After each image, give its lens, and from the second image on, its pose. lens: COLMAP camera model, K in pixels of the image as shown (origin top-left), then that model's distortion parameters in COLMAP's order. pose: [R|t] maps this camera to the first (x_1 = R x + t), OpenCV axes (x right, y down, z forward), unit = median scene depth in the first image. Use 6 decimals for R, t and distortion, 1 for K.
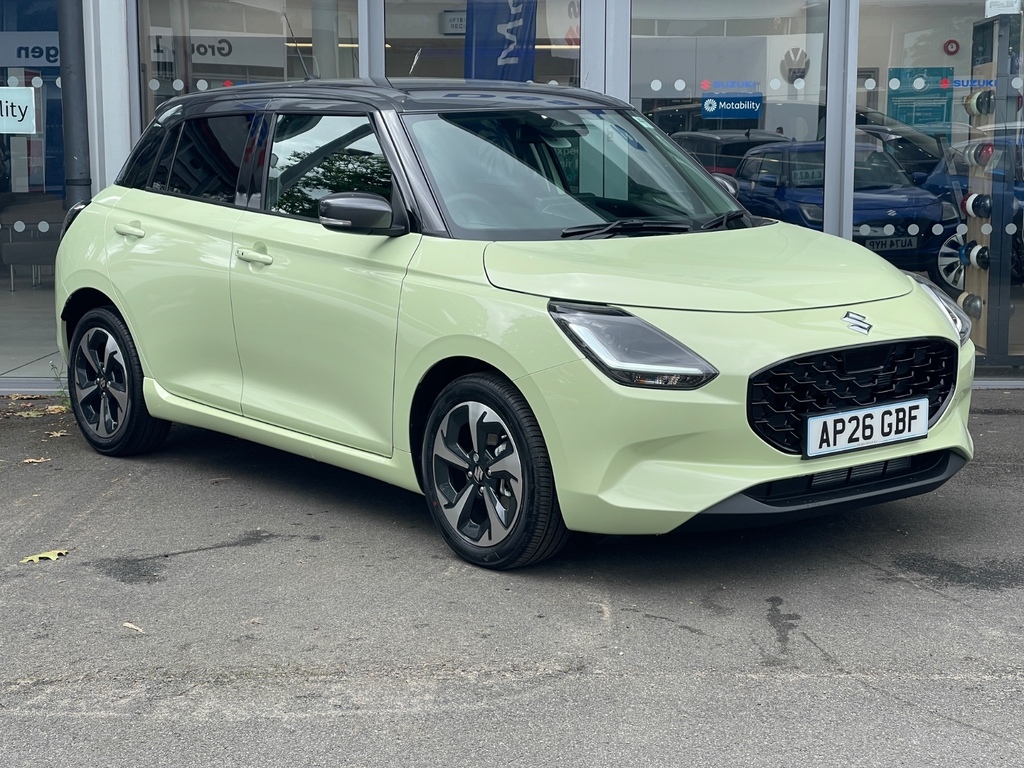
lens RADIAL K [[2020.9, 0, 512.0], [0, 2020.9, 384.0], [0, 0, 1]] dist [0.356431, -0.920990]
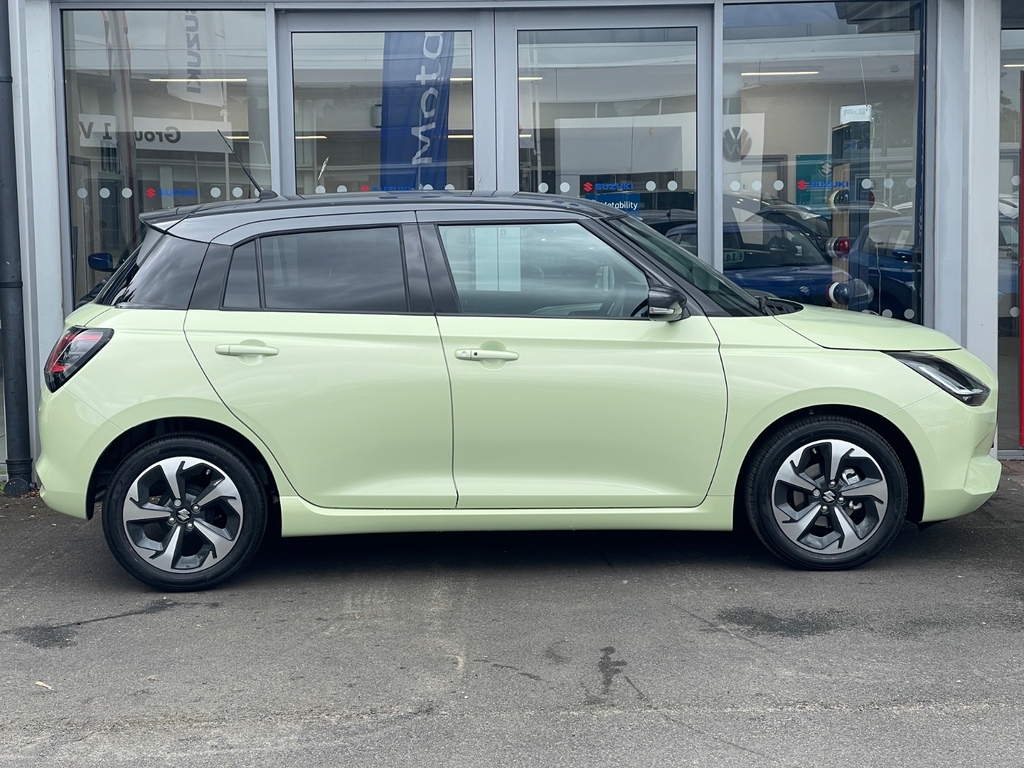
lens RADIAL K [[2020.9, 0, 512.0], [0, 2020.9, 384.0], [0, 0, 1]] dist [0.356431, -0.920990]
pose [[0.999711, -0.014930, 0.018818, 0.053024], [0.015578, 0.999274, -0.034781, -0.004809], [-0.018285, 0.035064, 0.999218, -0.148306]]
